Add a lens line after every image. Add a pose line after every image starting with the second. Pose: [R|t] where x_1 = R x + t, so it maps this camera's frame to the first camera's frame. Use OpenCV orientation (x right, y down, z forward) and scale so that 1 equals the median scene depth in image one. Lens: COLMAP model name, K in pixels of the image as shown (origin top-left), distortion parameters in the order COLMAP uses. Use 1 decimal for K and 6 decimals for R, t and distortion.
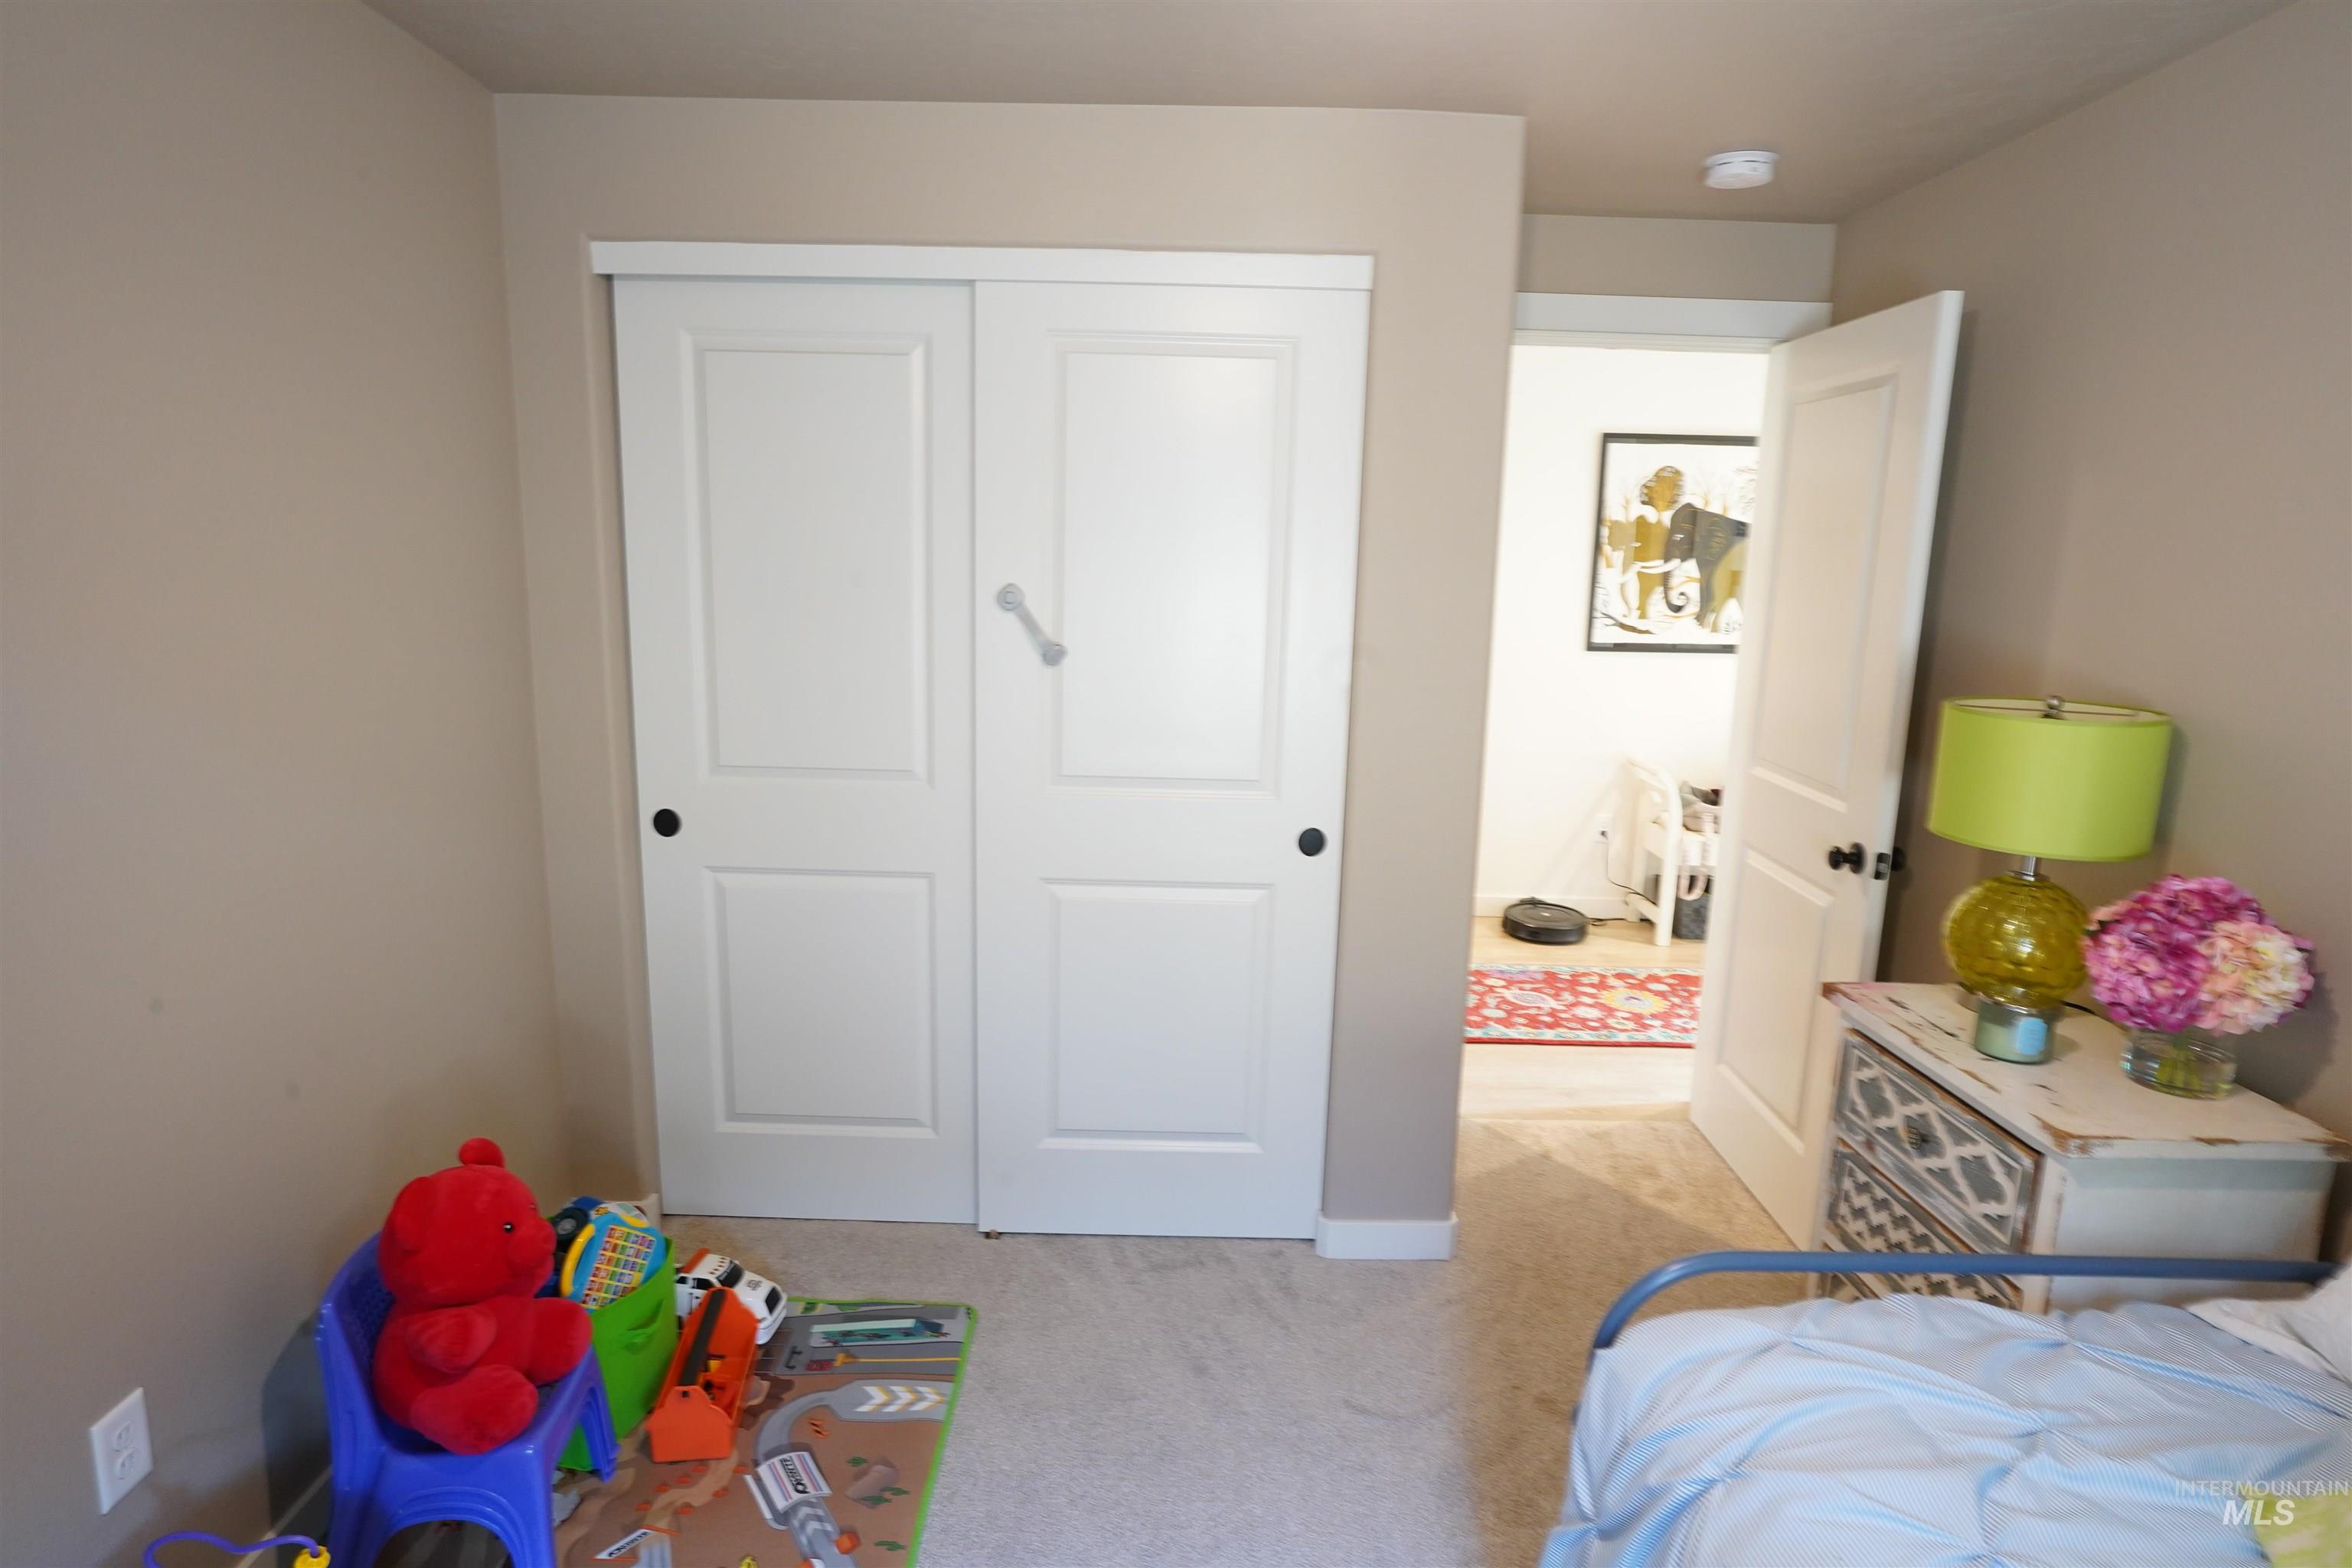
lens RADIAL K [[1301.9, 0, 1175.7], [0, 1301.9, 781.7], [0, 0, 1]] dist [-0.042568, -0.000004]
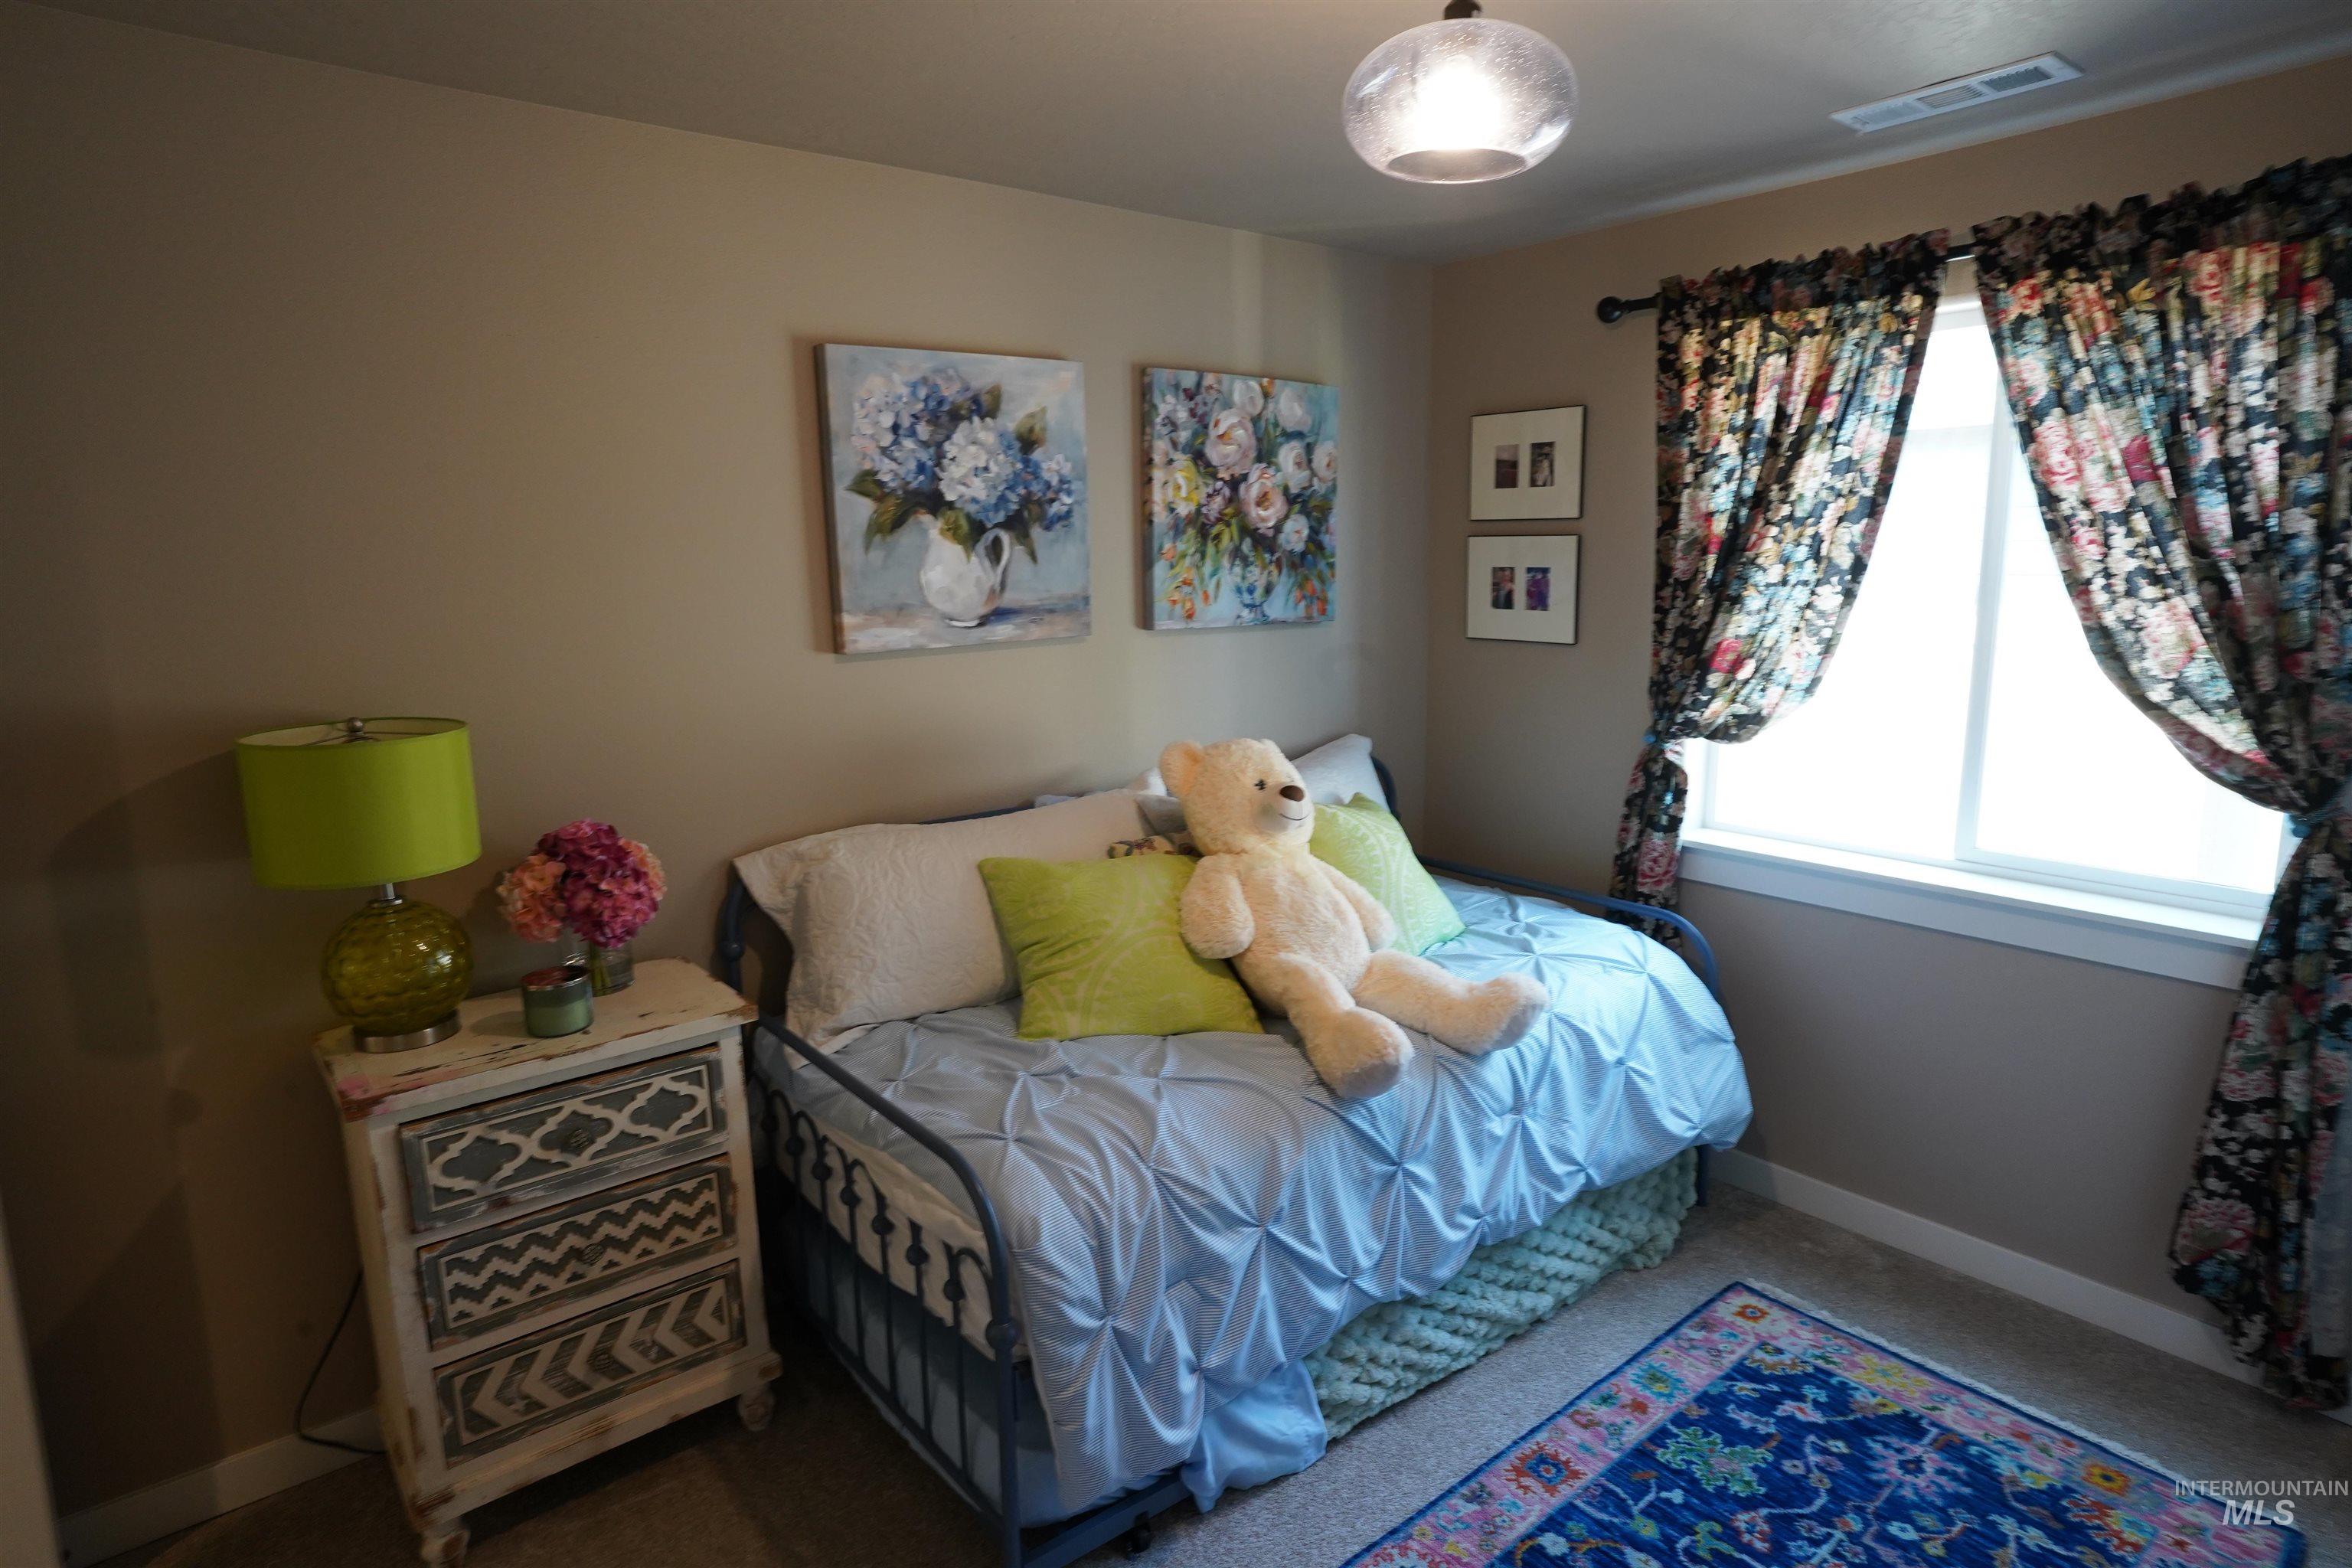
lens RADIAL K [[1301.9, 0, 1177.1], [0, 1301.9, 782.9], [0, 0, 1]] dist [-0.042568, -0.000004]
pose [[-0.618536, -0.146511, 0.771976, -0.470171], [0.150239, 0.942285, 0.299210, -0.225001], [-0.771260, 0.301053, -0.560826, 1.112490]]
